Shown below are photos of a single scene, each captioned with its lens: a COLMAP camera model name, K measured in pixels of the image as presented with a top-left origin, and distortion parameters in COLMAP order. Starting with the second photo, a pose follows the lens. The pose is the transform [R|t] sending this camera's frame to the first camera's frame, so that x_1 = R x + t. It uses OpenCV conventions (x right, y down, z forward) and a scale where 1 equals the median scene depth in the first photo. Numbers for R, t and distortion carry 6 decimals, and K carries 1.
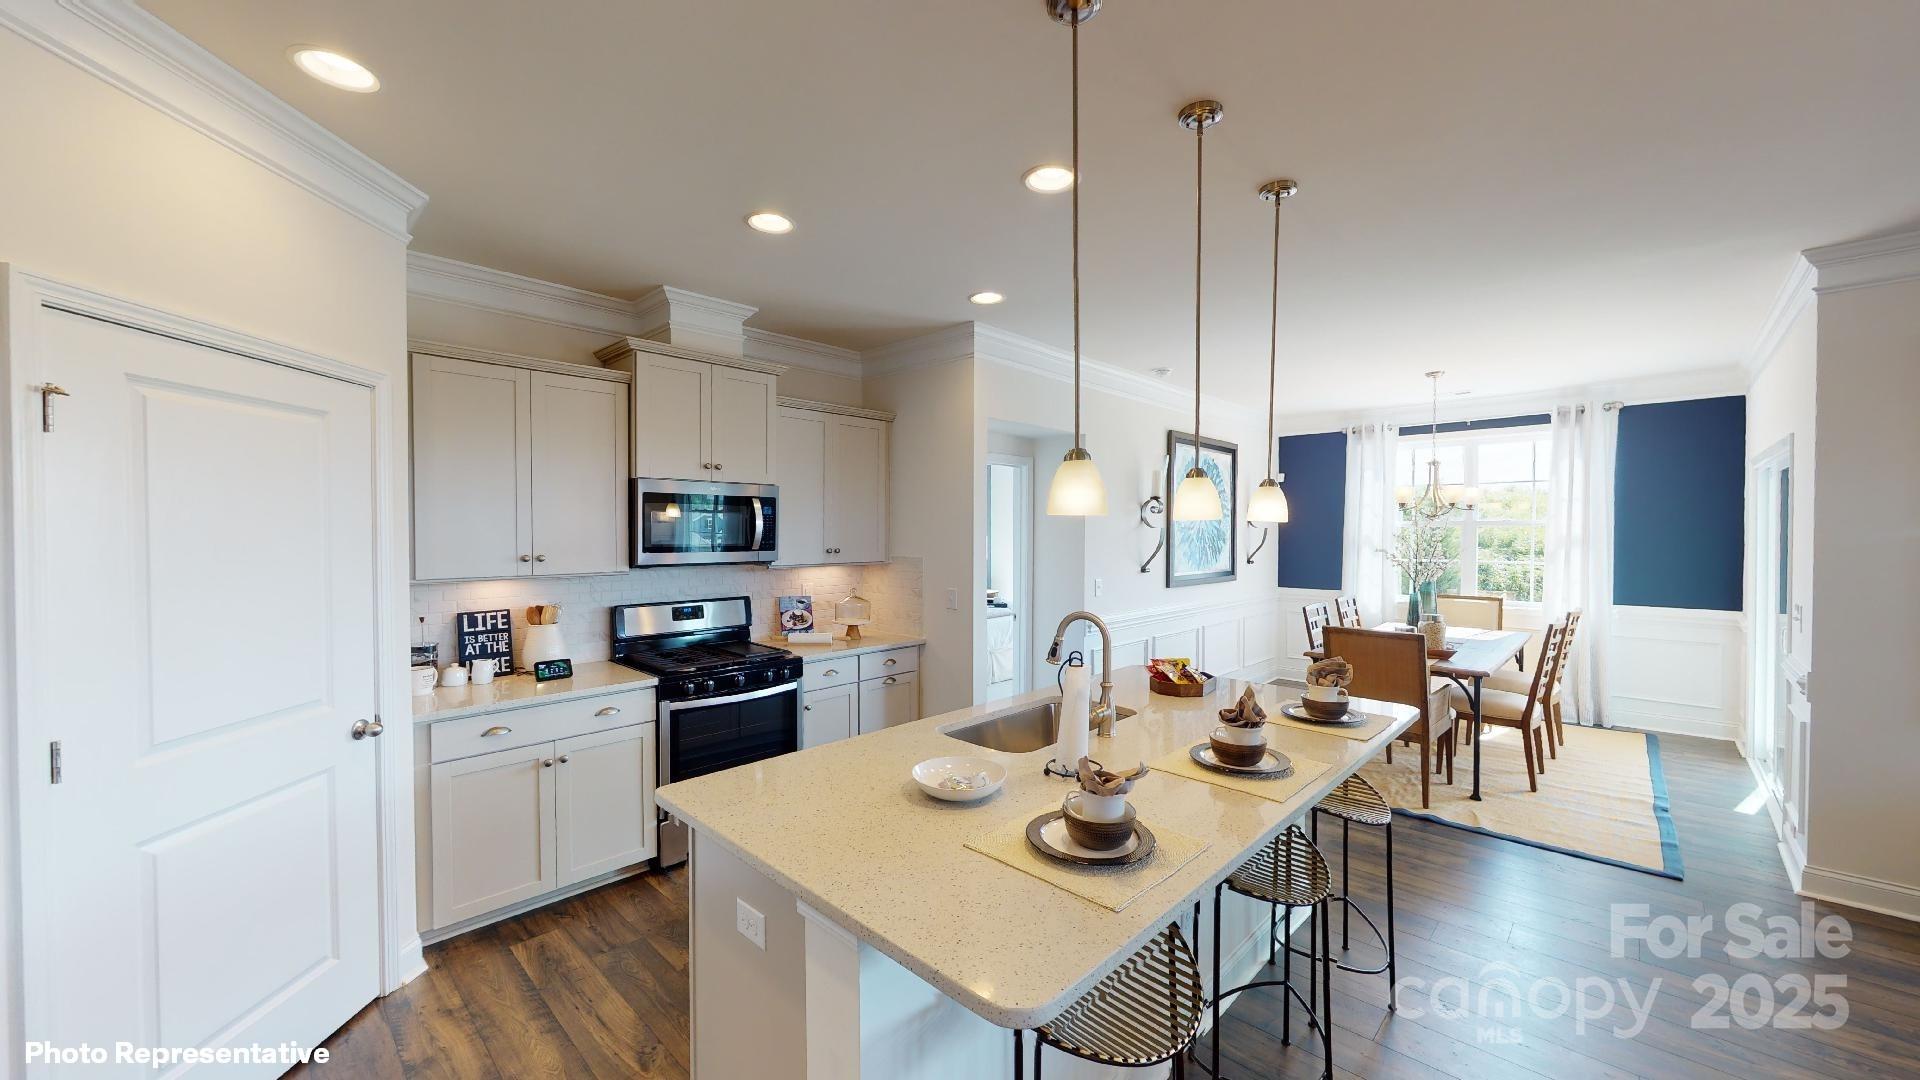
lens RADIAL K [[703.4, 0, 960.8], [0, 703.4, 542.6], [0, 0, 1]] dist [-0.001095, -0.000166]
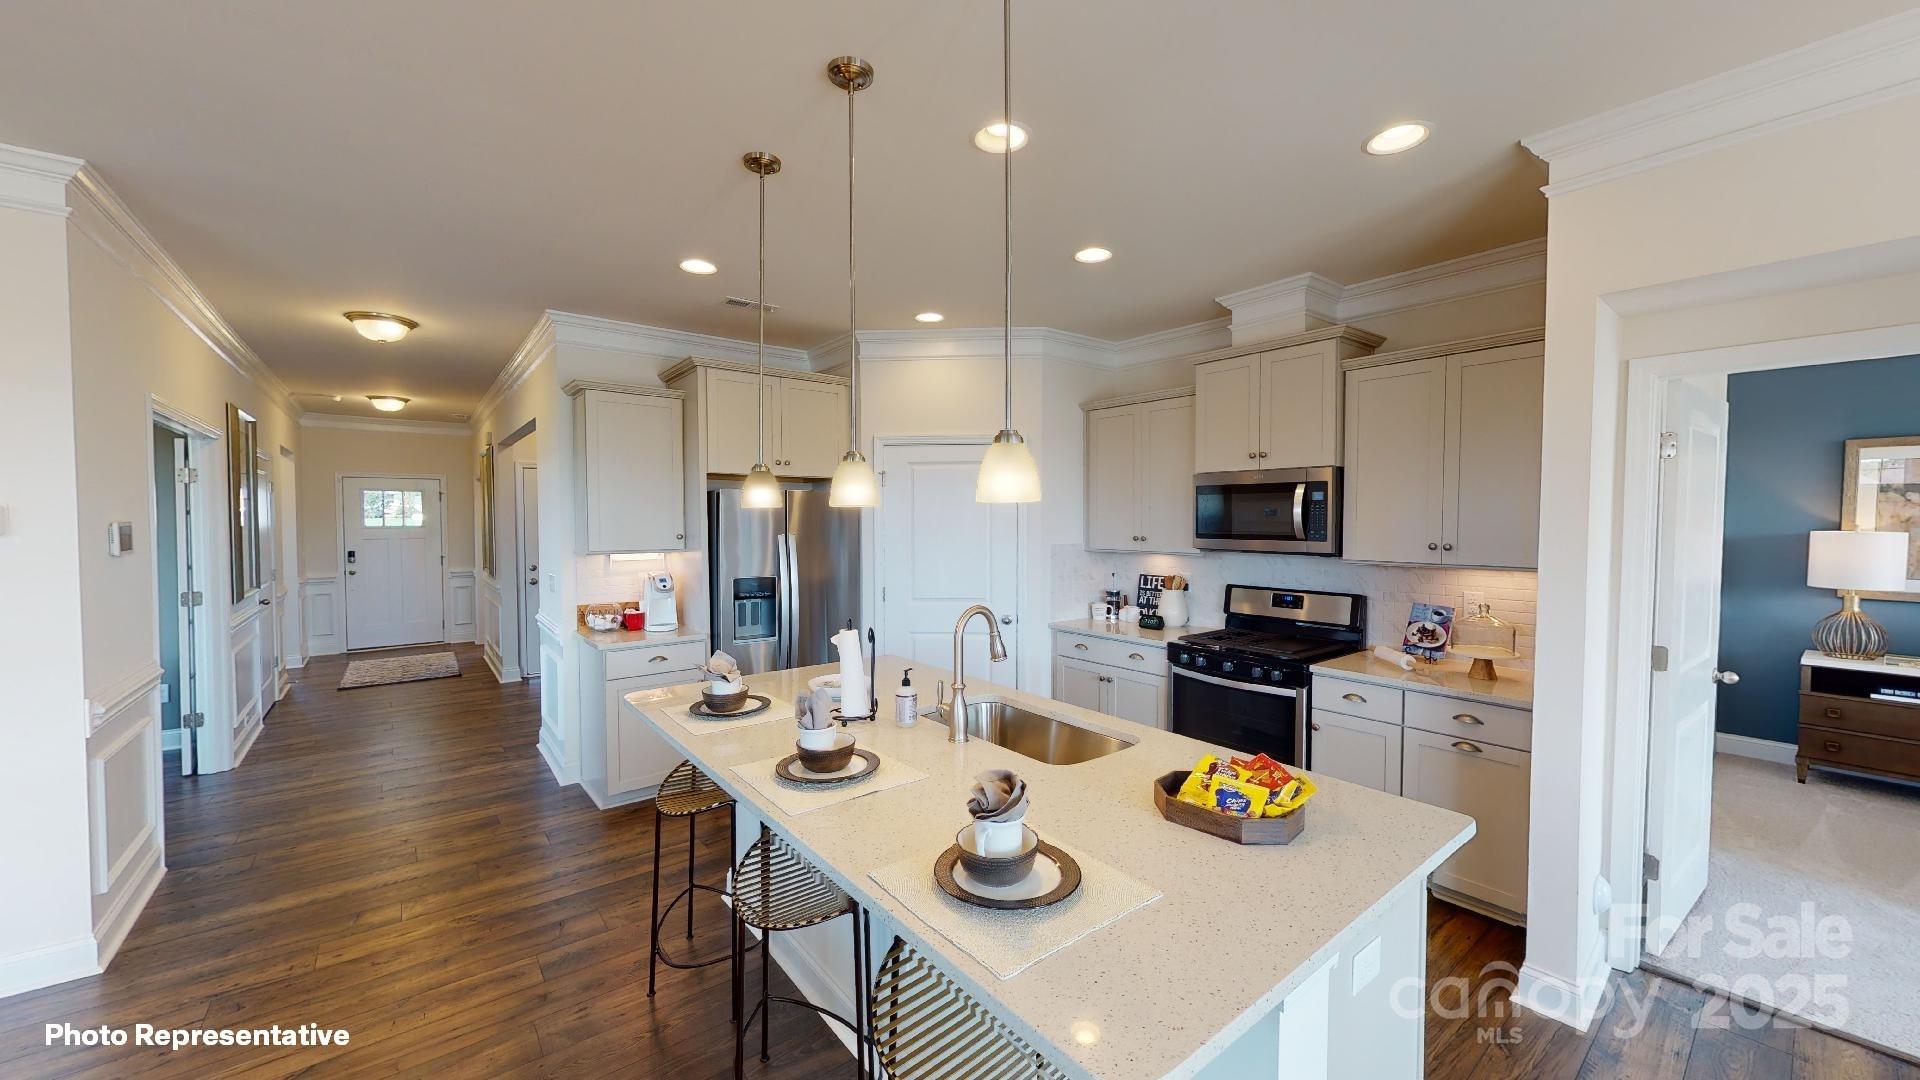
lens RADIAL K [[703.4, 0, 952.0], [0, 703.4, 544.6], [0, 0, 1]] dist [-0.001095, -0.000166]
pose [[-0.133735, 0.037236, -0.990317, 0.696184], [-0.016047, 0.999081, 0.039732, -0.013345], [0.990887, 0.021205, -0.133014, 0.688962]]
